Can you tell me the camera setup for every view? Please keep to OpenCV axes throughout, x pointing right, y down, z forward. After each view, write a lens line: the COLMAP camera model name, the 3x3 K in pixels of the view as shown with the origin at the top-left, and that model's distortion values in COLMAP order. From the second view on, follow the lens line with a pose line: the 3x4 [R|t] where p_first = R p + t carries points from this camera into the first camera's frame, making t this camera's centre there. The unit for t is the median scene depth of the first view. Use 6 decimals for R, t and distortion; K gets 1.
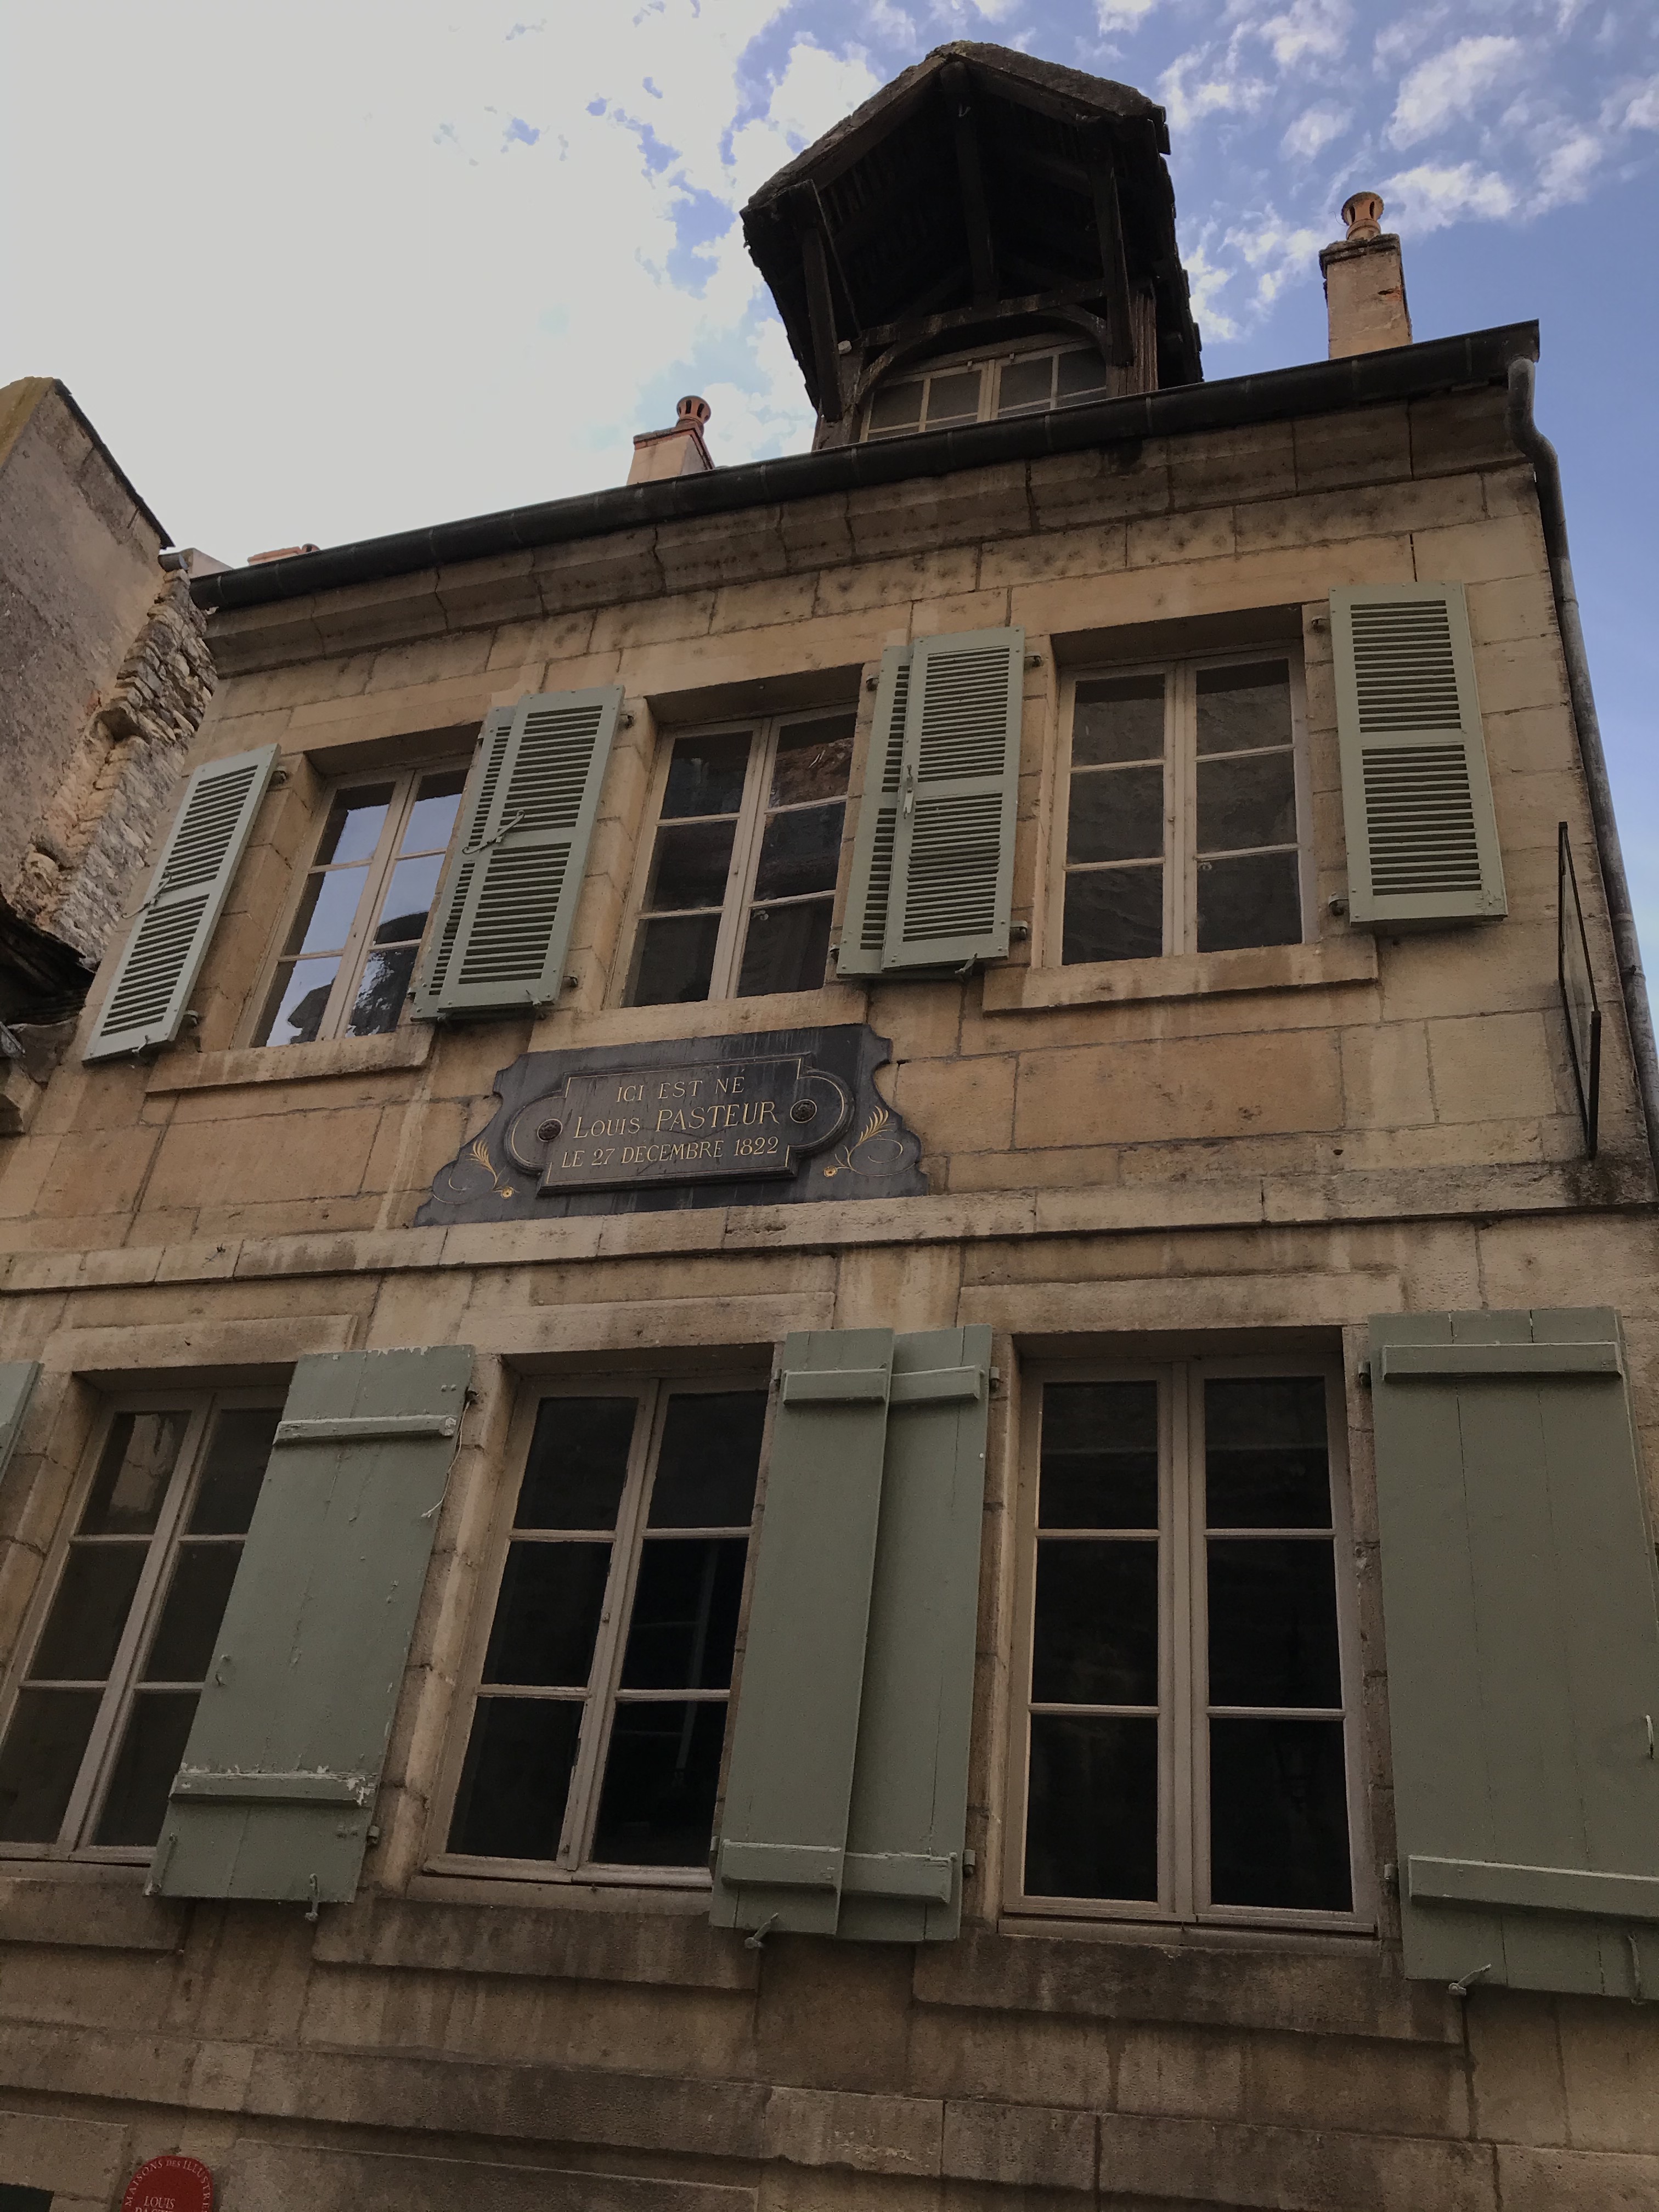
lens RADIAL K [[1829.9, 0, 839.0], [0, 1829.9, 1111.5], [0, 0, 1]] dist [0.056923, -0.070385]
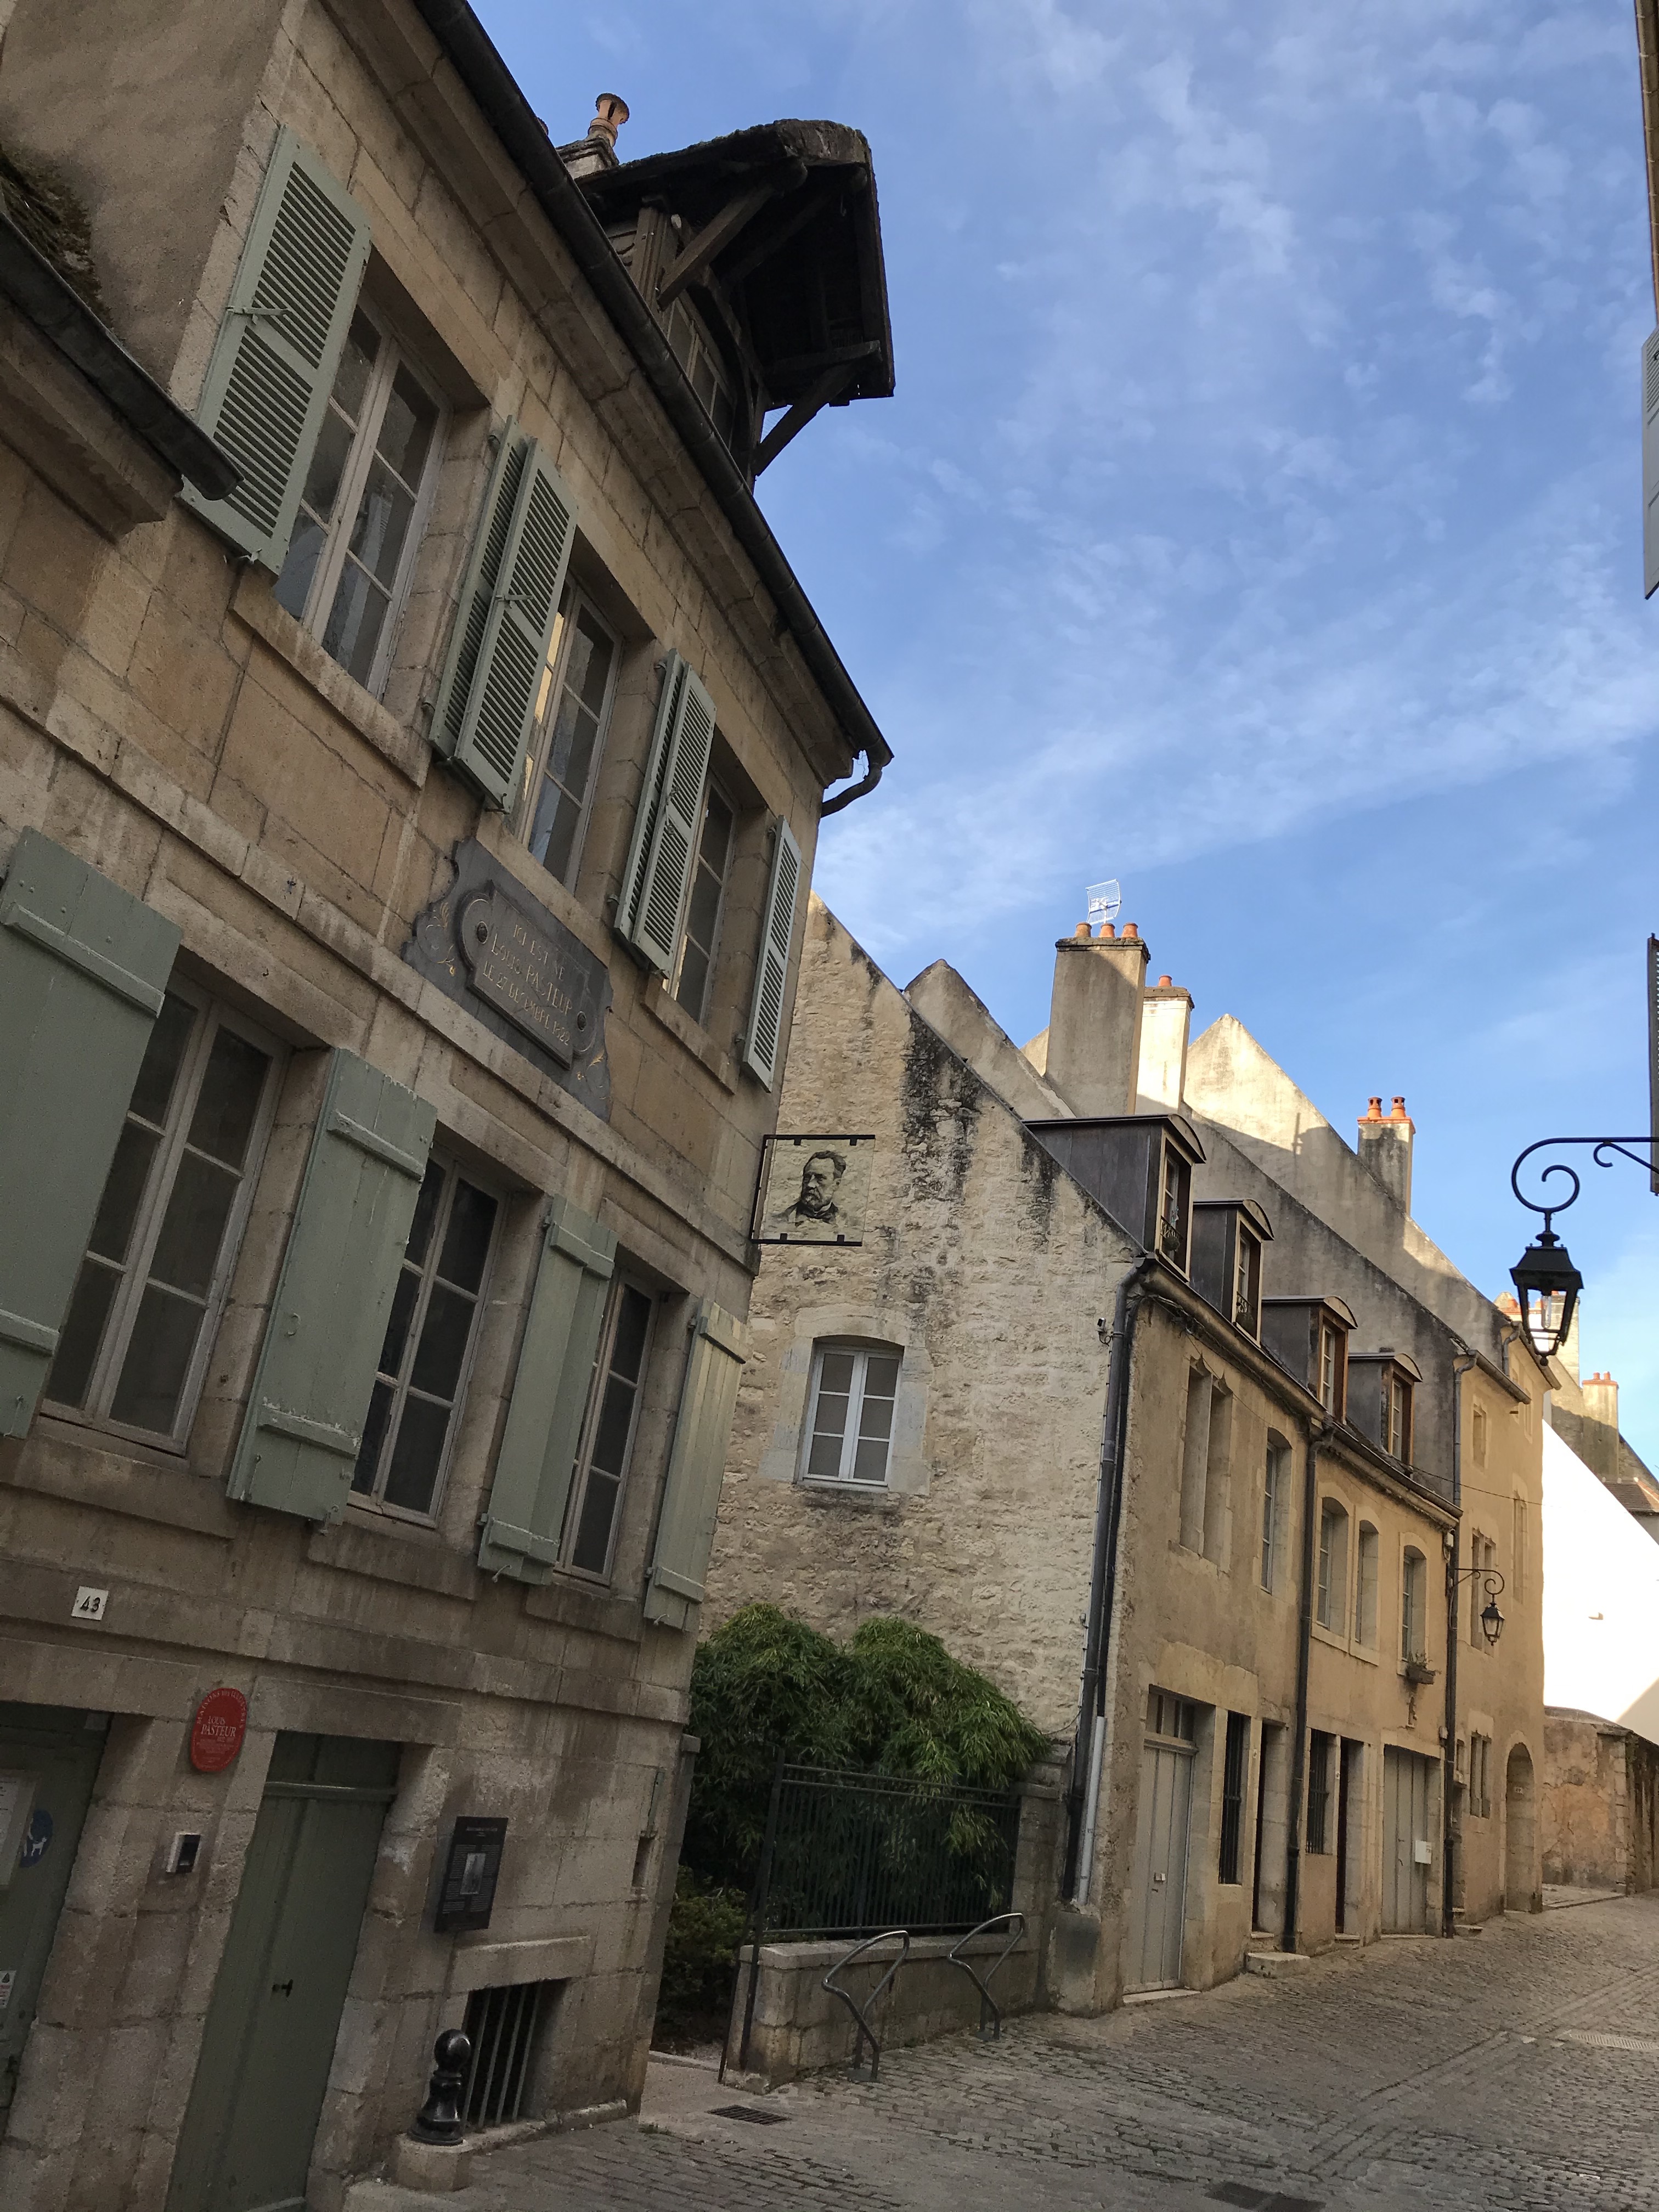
lens RADIAL K [[1829.9, 0, 839.0], [0, 1829.9, 1111.5], [0, 0, 1]] dist [0.056923, -0.070385]
pose [[0.058877, 0.242287, 0.968417, -1.362482], [-0.651465, 0.744375, -0.146627, 0.129352], [-0.756390, -0.622257, 0.201668, 0.520847]]
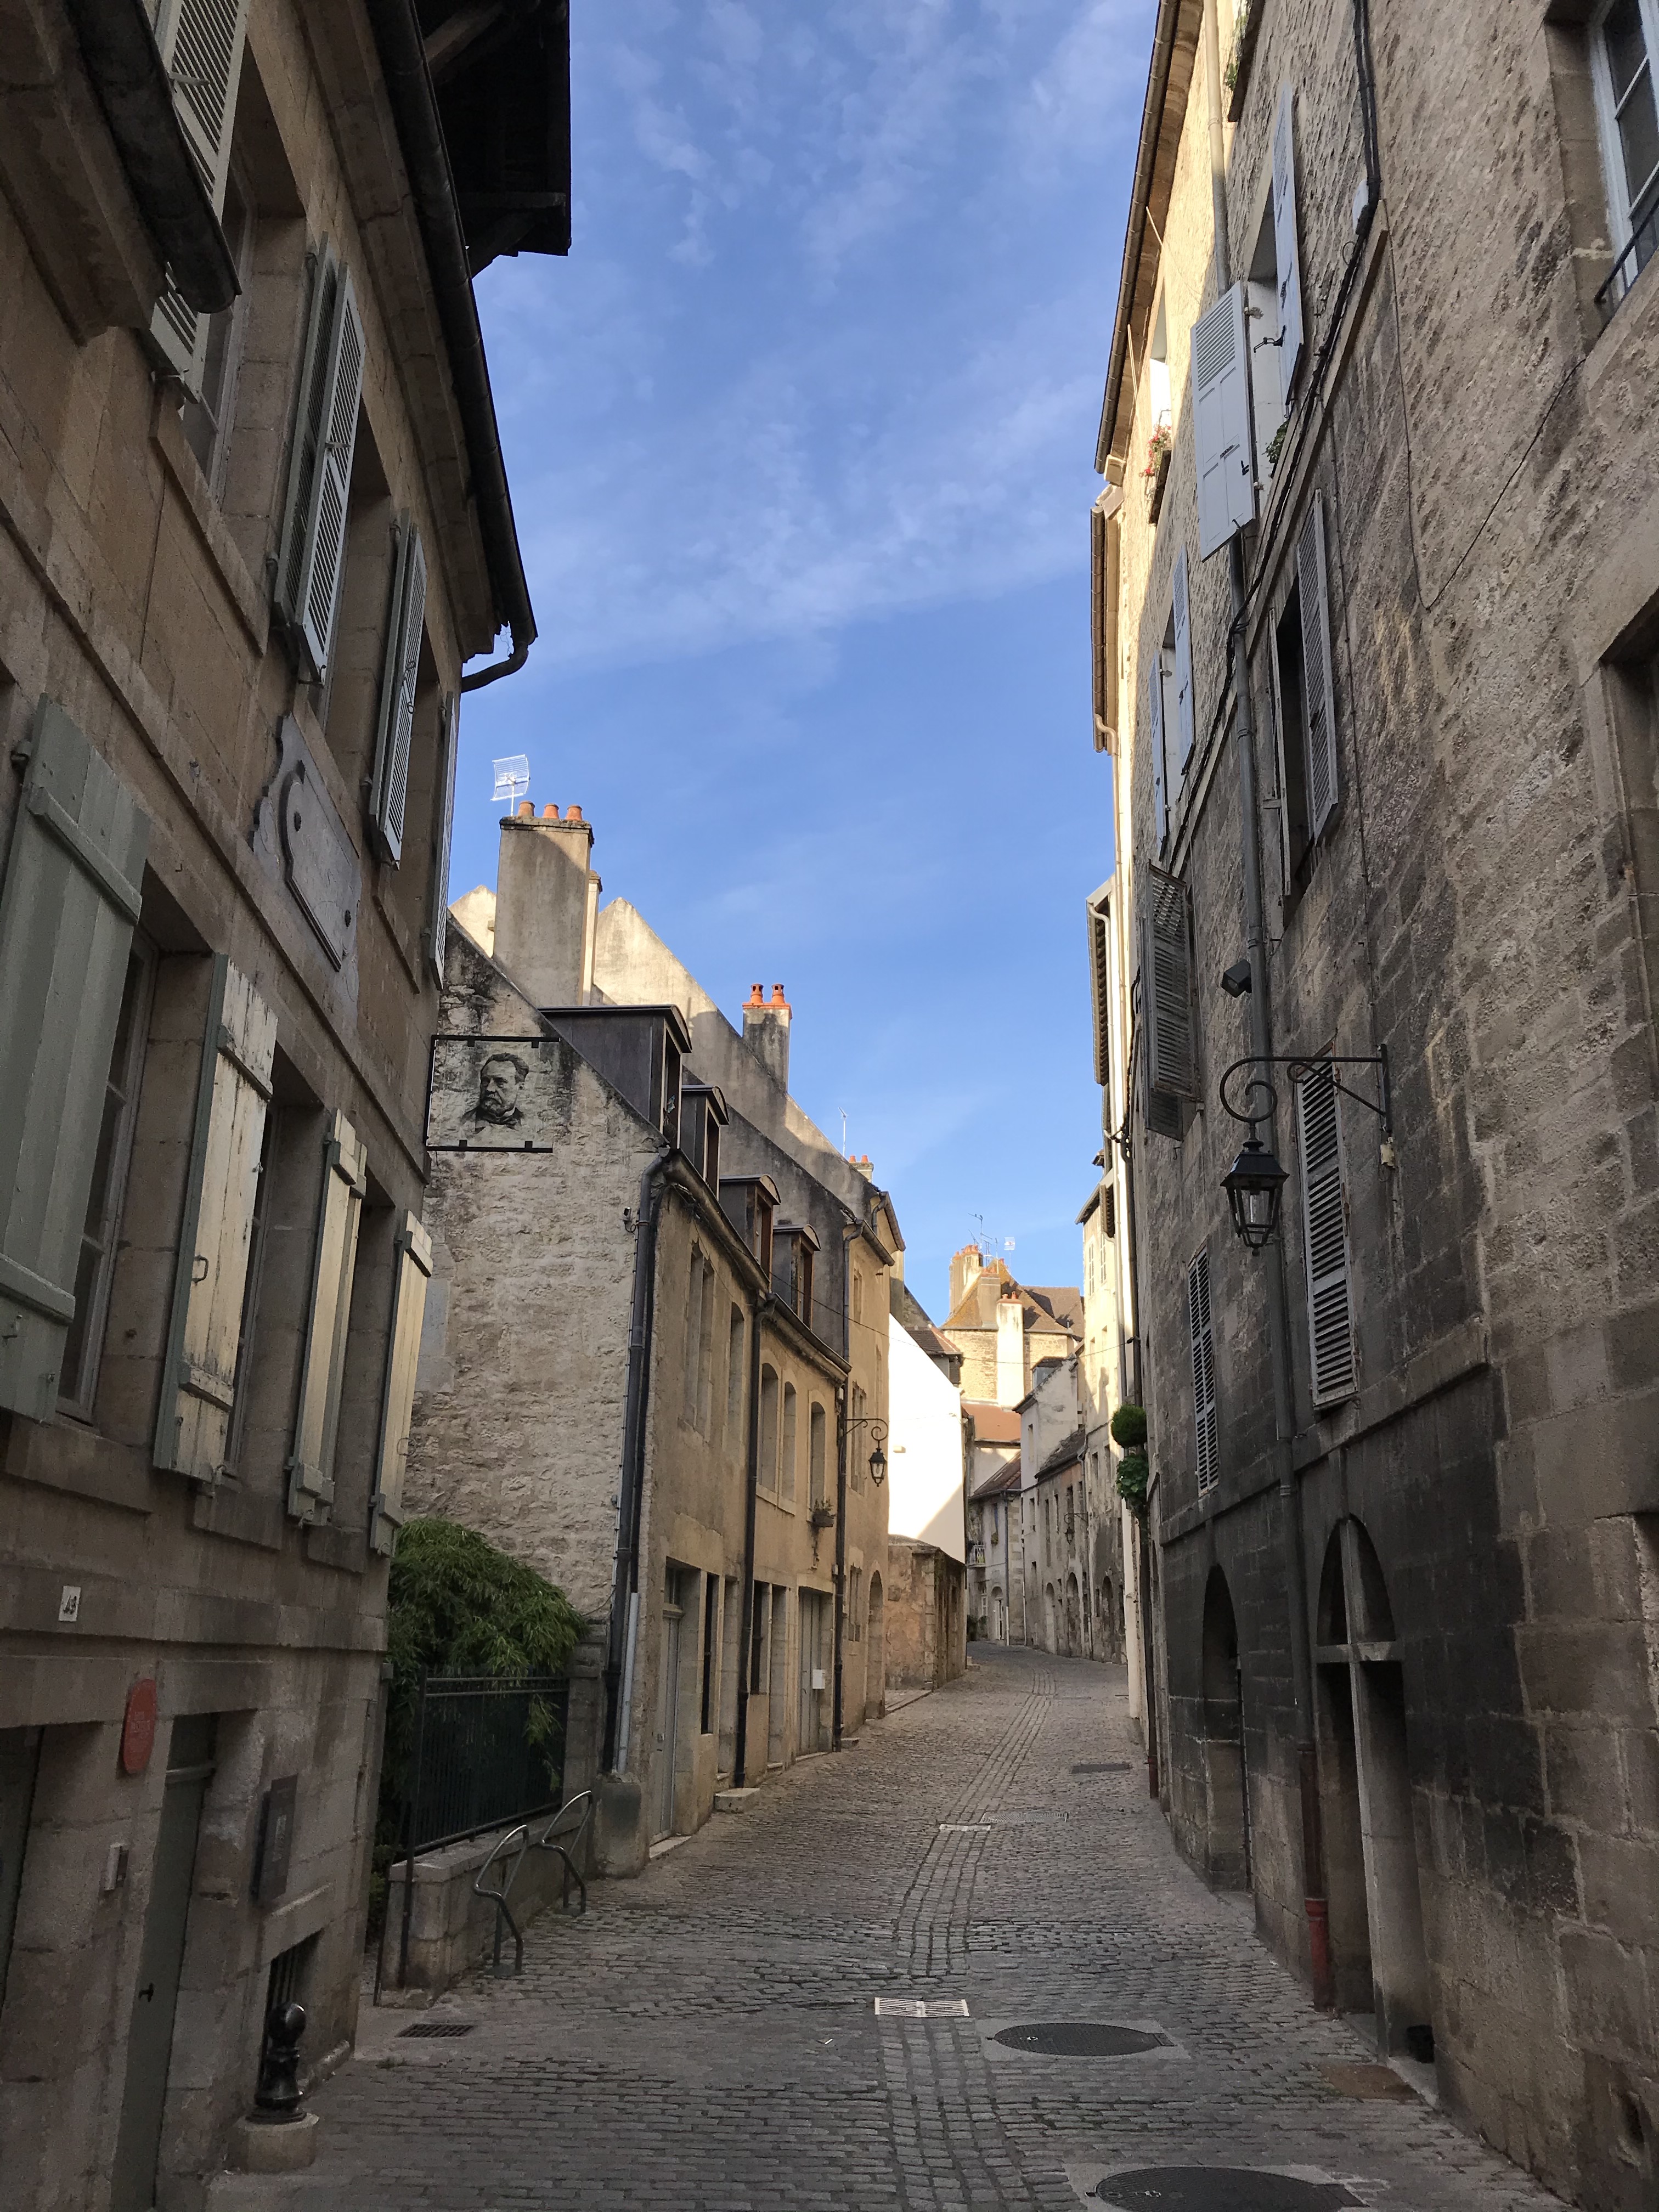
lens RADIAL K [[1829.9, 0, 839.0], [0, 1829.9, 1111.5], [0, 0, 1]] dist [0.056923, -0.070385]
pose [[-0.329624, 0.173619, 0.928011, -1.317541], [-0.558933, 0.756292, -0.340023, 0.351930], [-0.760882, -0.630776, -0.152251, 0.848783]]
